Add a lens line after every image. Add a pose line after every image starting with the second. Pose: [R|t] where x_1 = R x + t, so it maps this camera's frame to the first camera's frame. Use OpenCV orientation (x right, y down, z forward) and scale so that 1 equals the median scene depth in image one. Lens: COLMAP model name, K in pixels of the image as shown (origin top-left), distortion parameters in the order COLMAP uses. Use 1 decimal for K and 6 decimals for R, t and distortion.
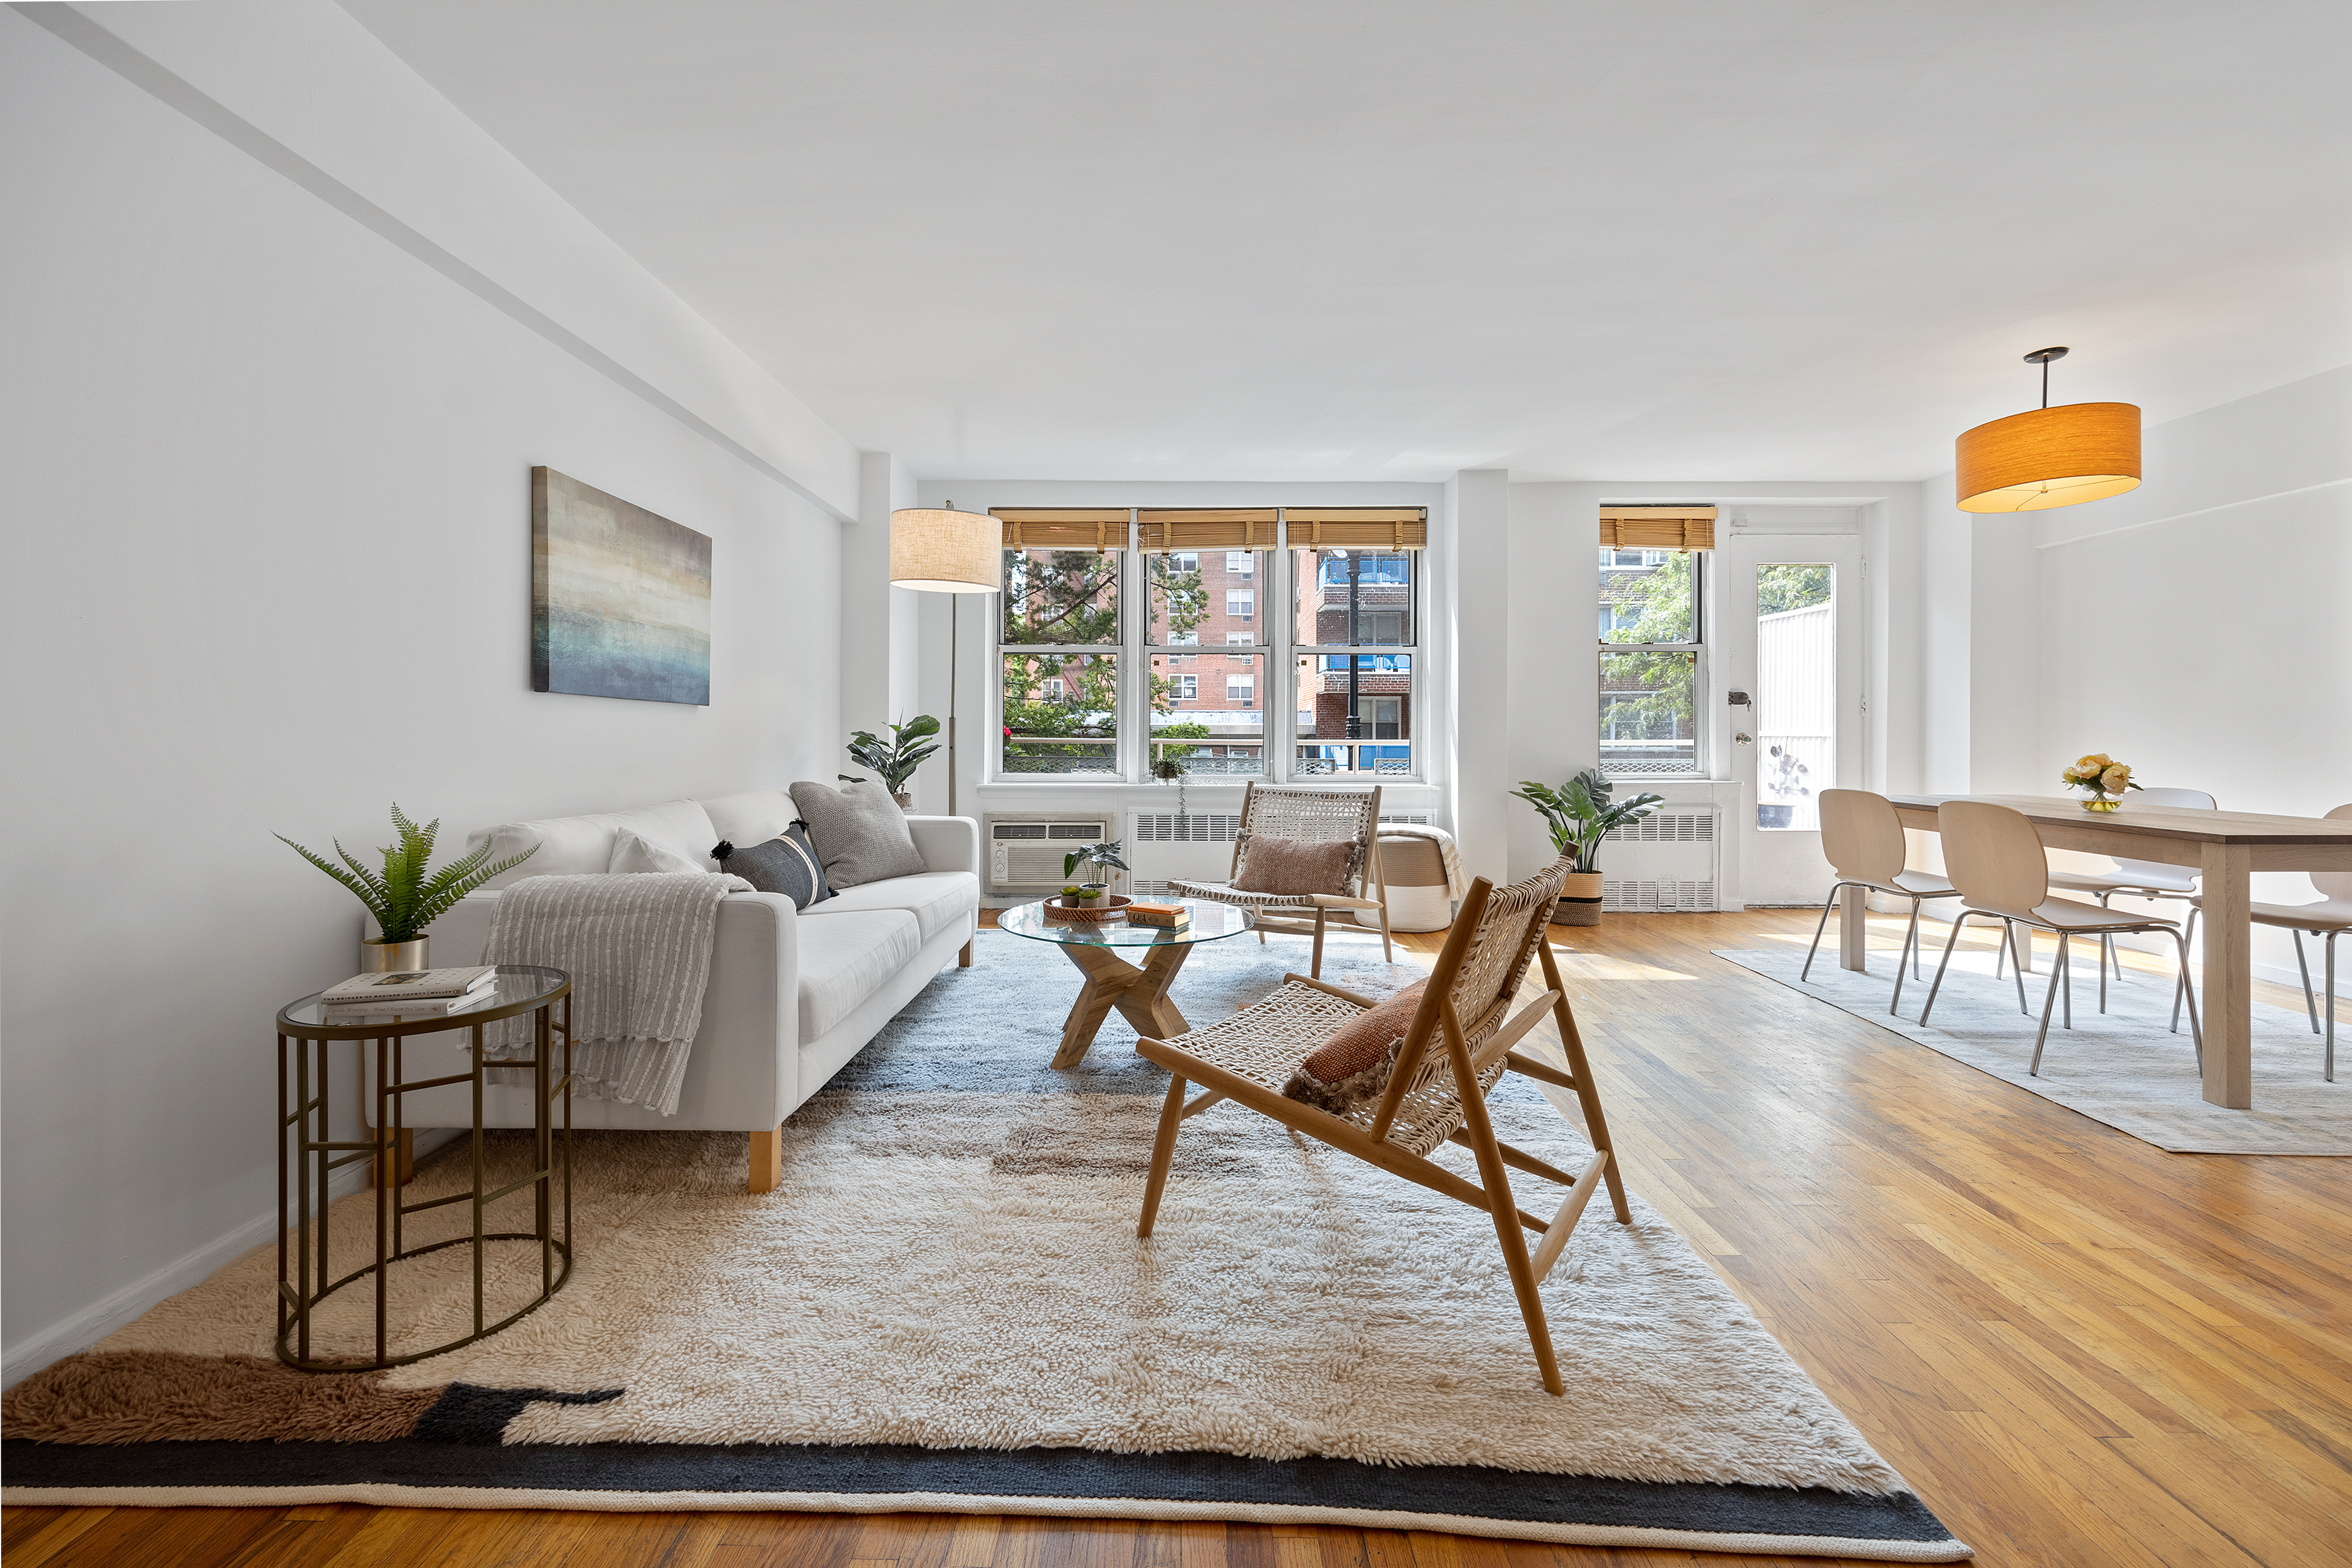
lens RADIAL K [[952.9, 0, 1180.7], [0, 952.9, 739.4], [0, 0, 1]] dist [0.002161, 0.000086]
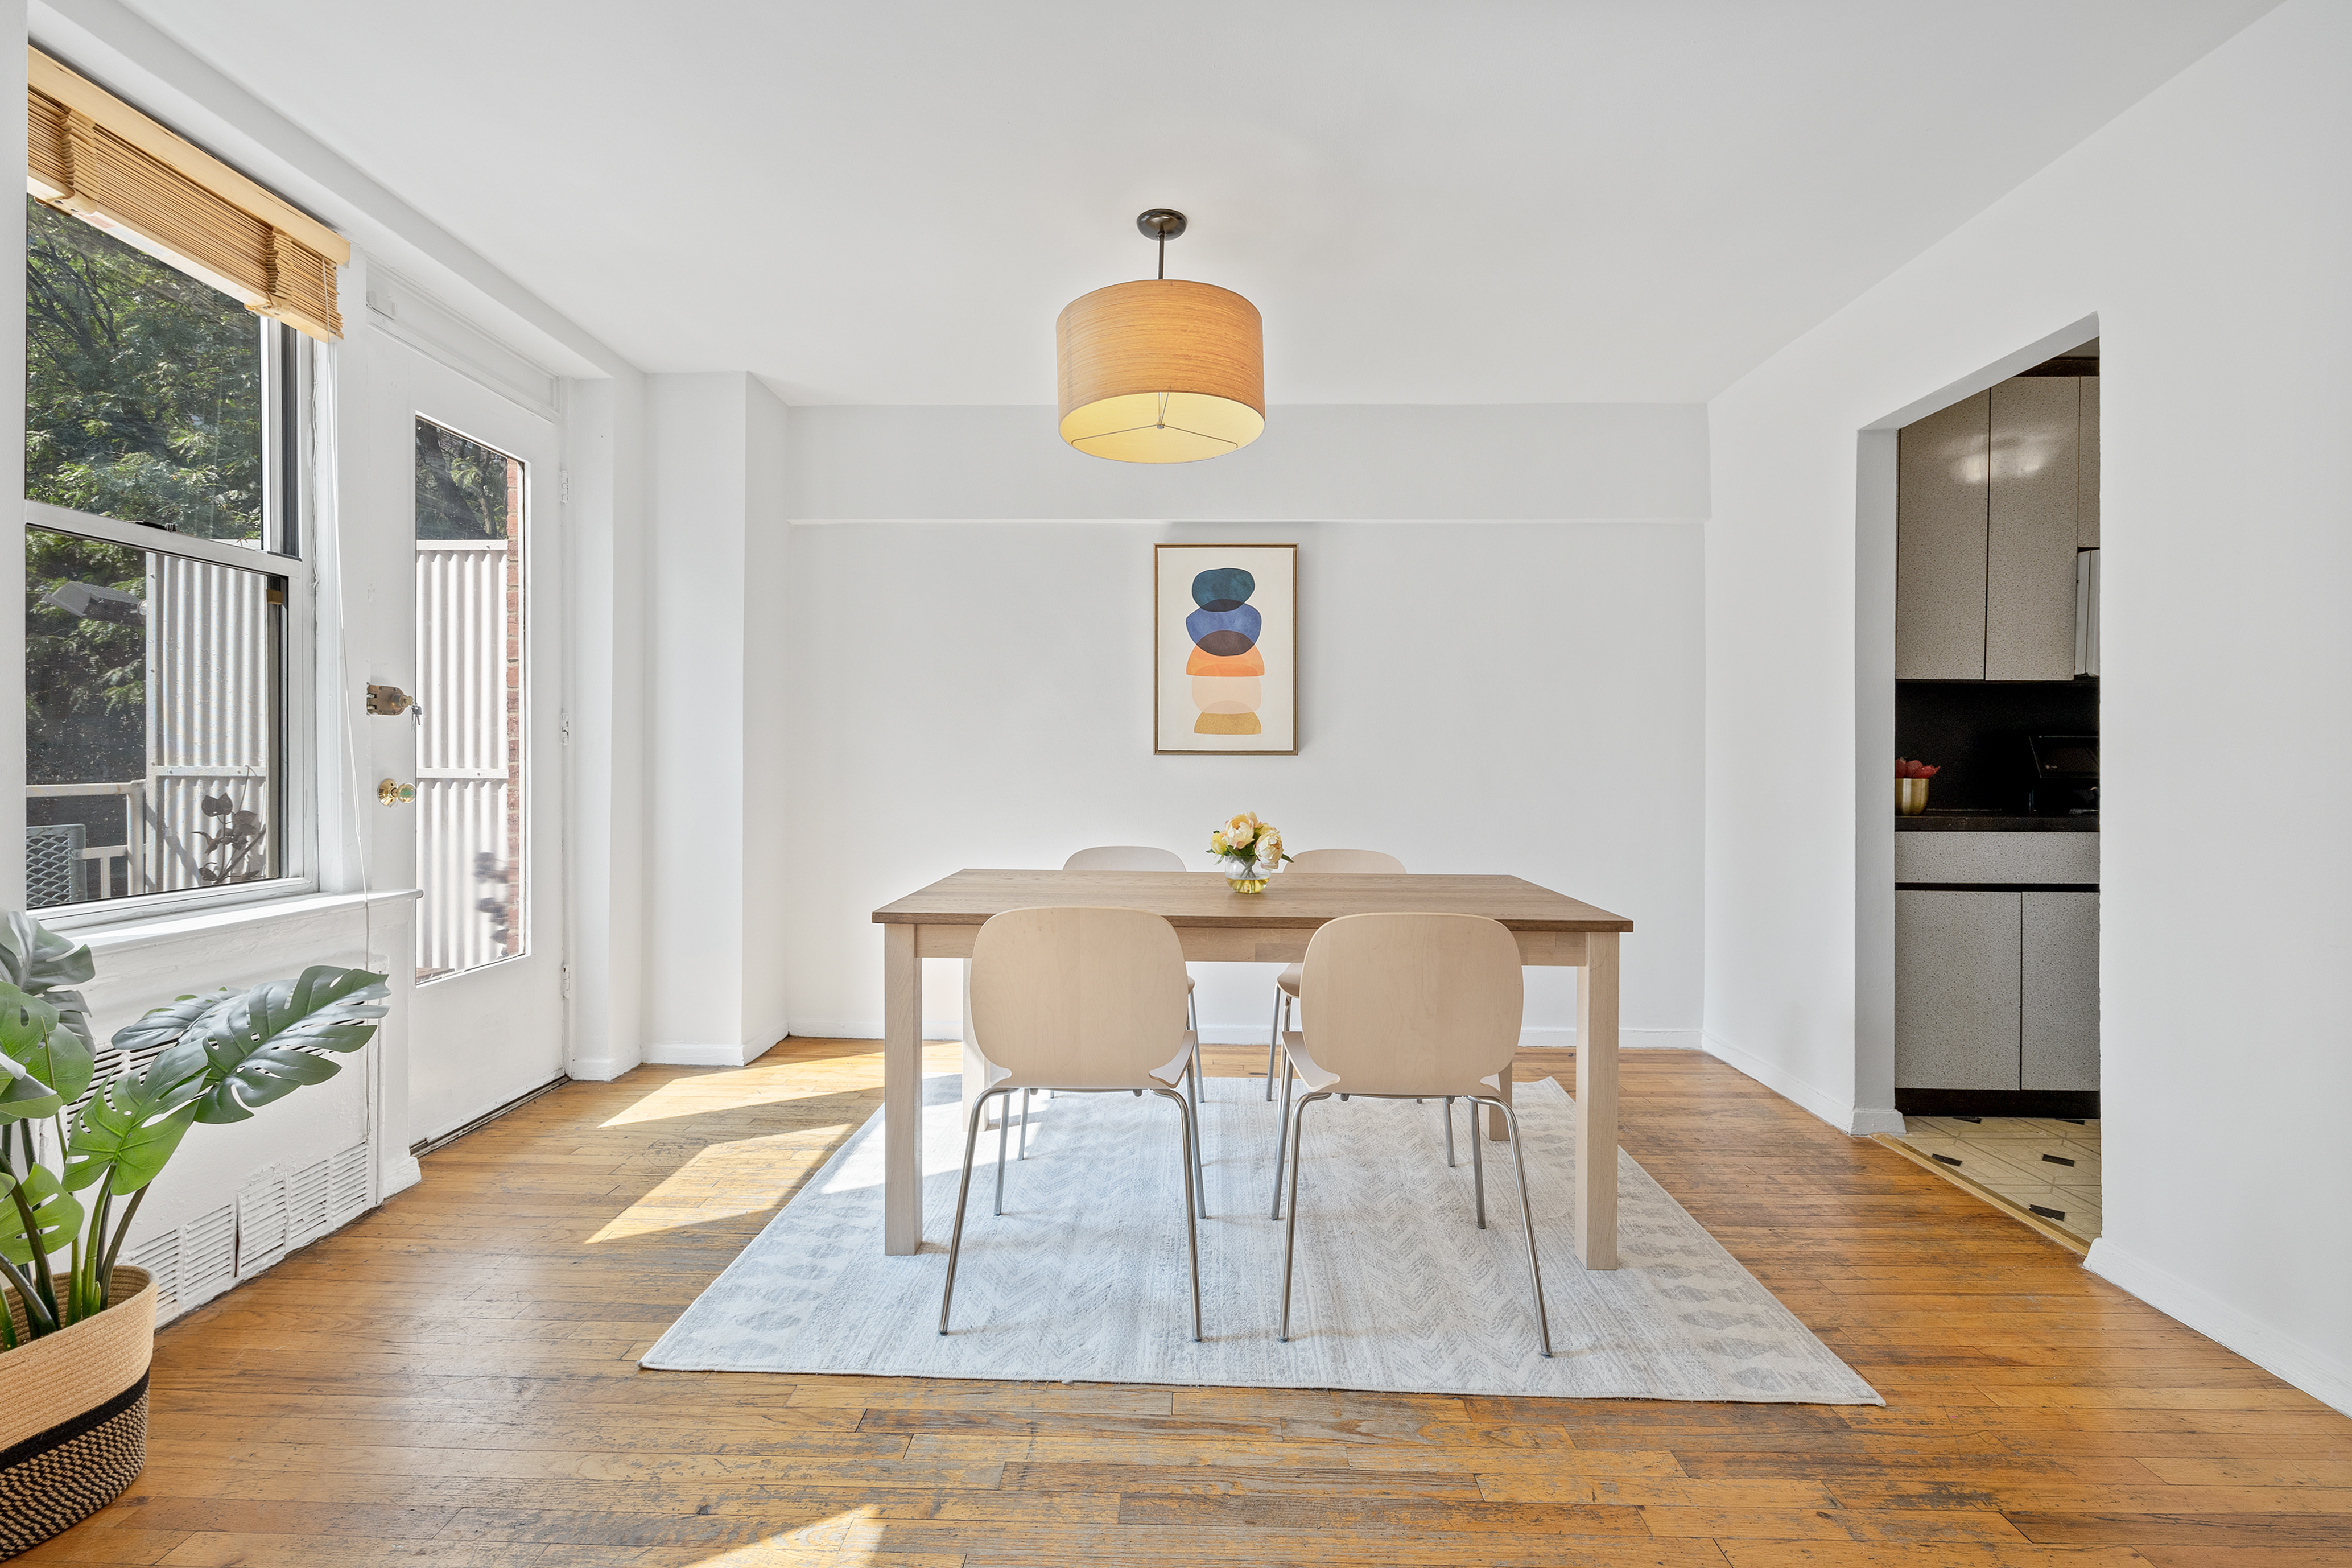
lens RADIAL K [[951.8, 0, 1172.7], [0, 951.8, 778.4], [0, 0, 1]] dist [0.000762, -0.000080]
pose [[0.052572, -0.003308, 0.998612, 0.165495], [-0.000092, 0.999994, 0.003317, -0.007880], [-0.998617, -0.000266, 0.052572, 0.636974]]
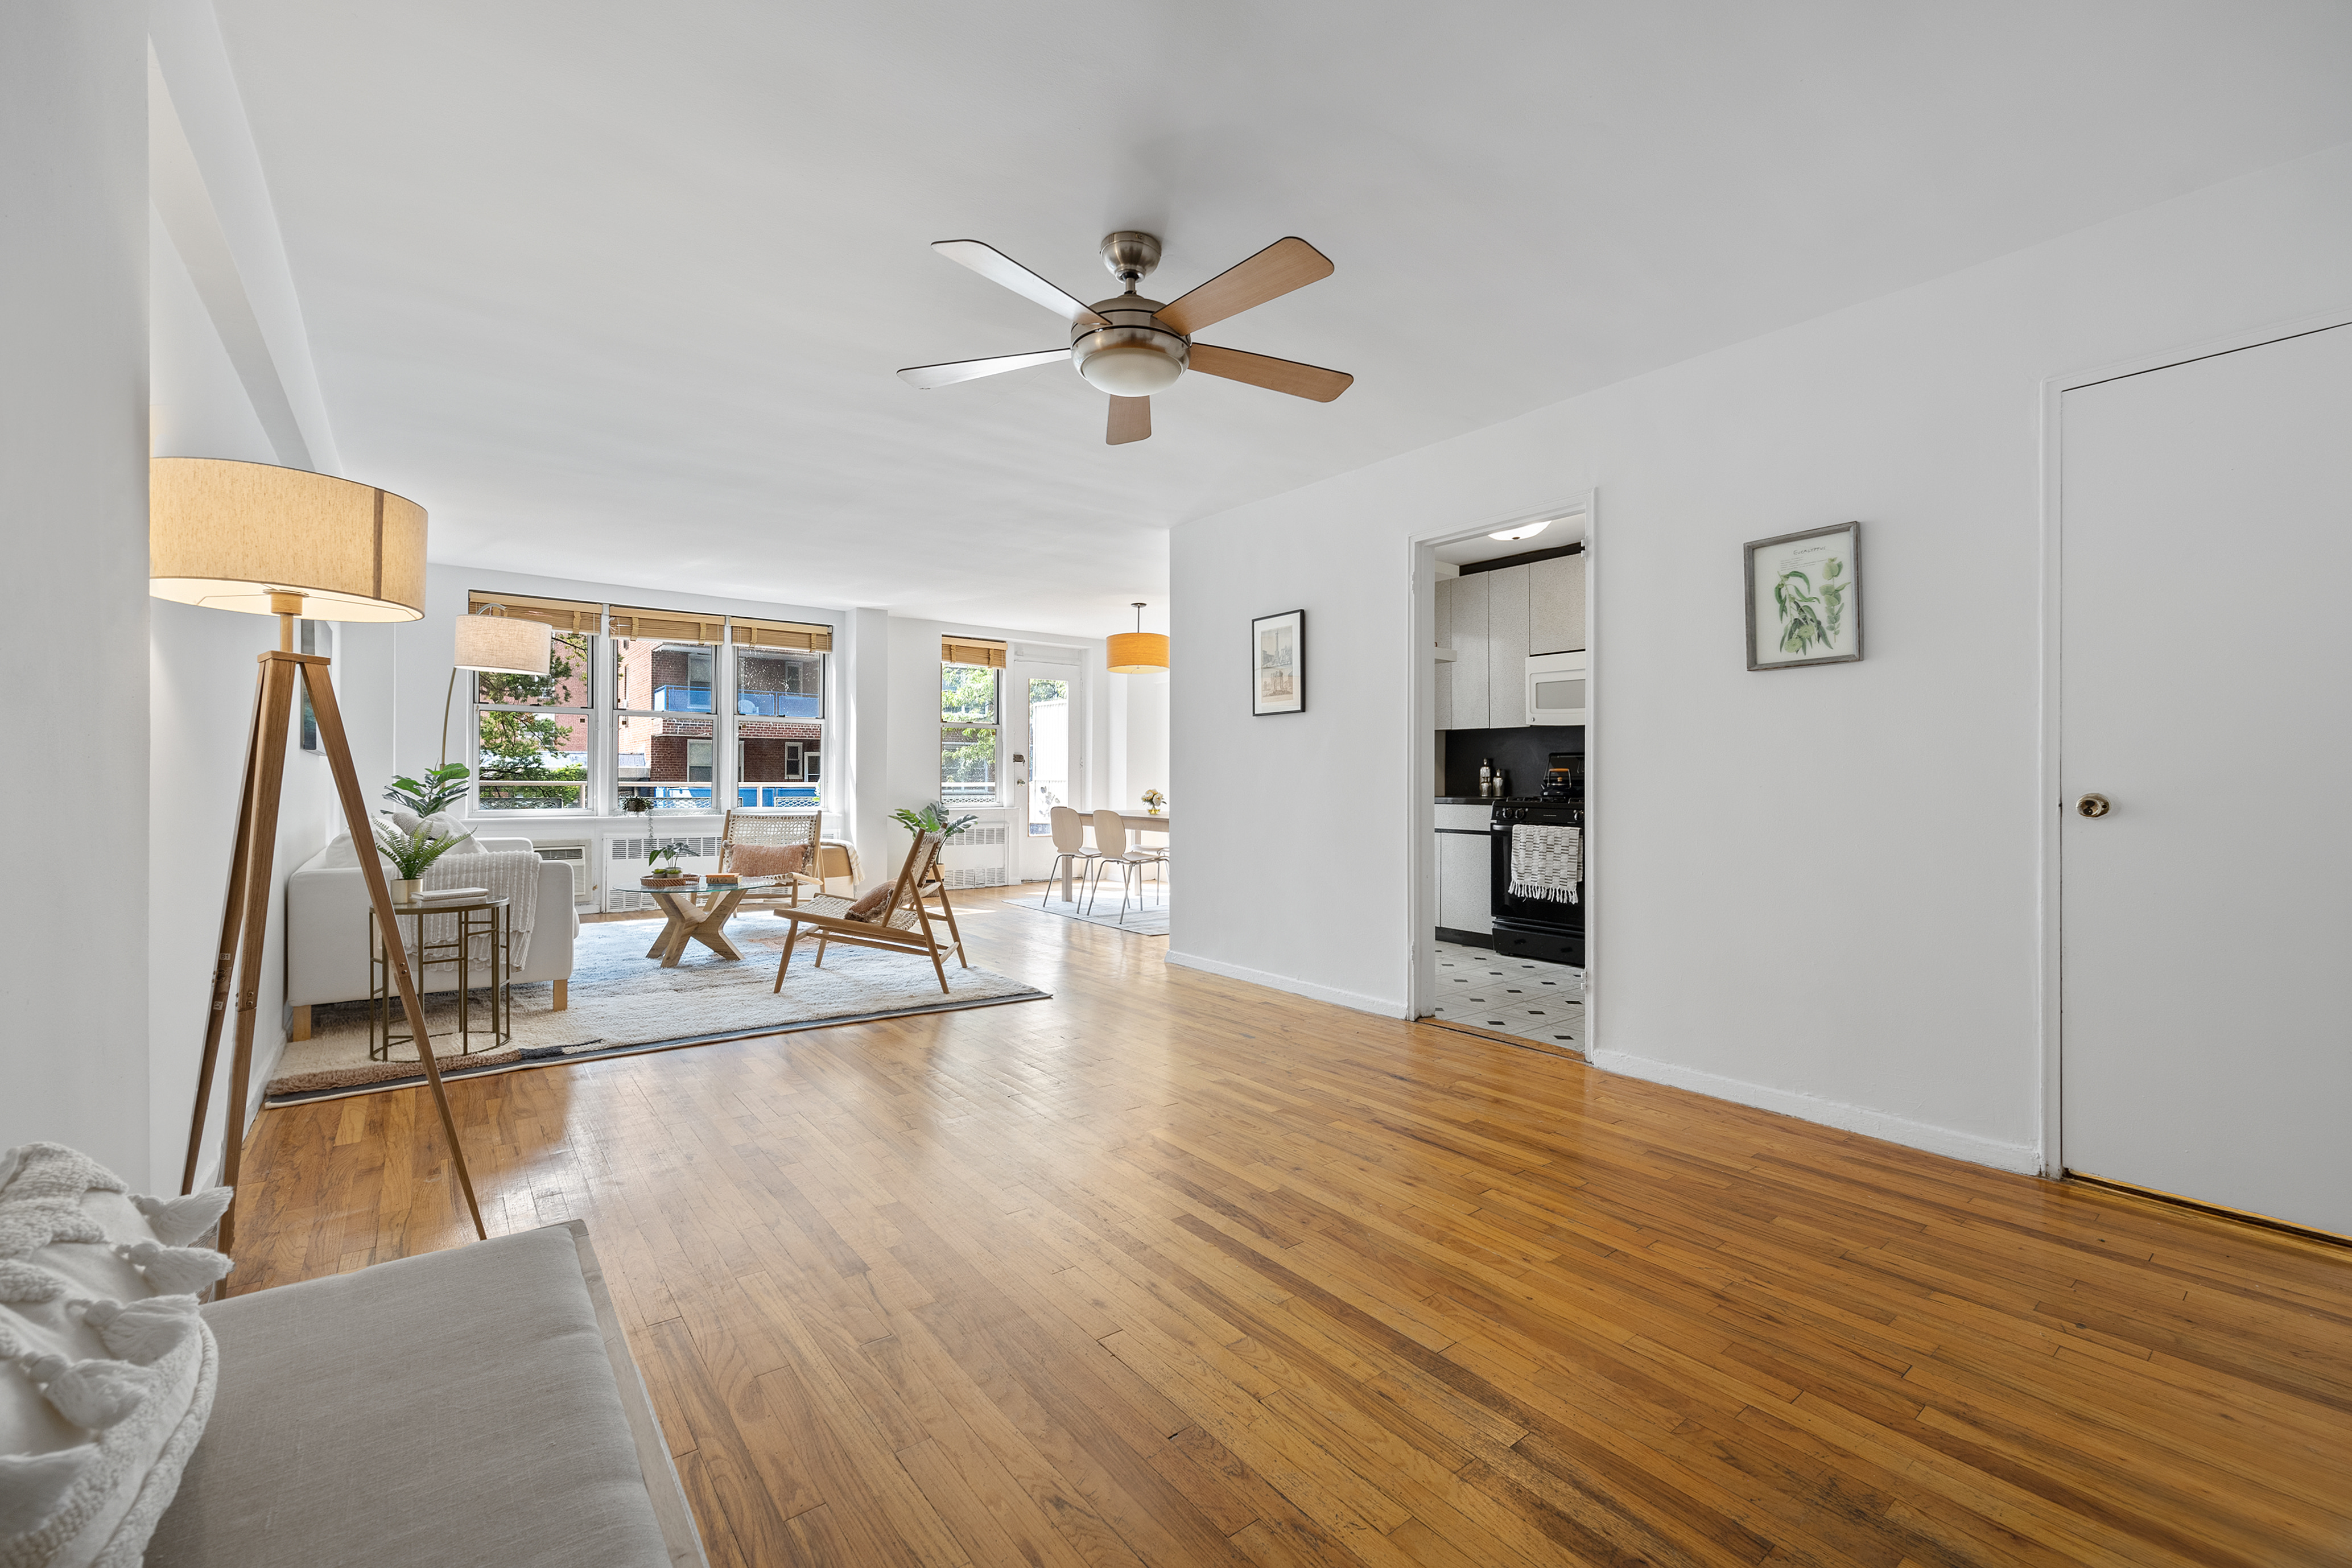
lens RADIAL K [[951.8, 0, 1172.7], [0, 951.8, 778.4], [0, 0, 1]] dist [0.000762, -0.000080]
pose [[0.782871, 0.003587, 0.622174, -0.256162], [0.000088, 0.999983, -0.005875, 0.002680], [-0.622185, 0.004654, 0.782857, -0.502403]]
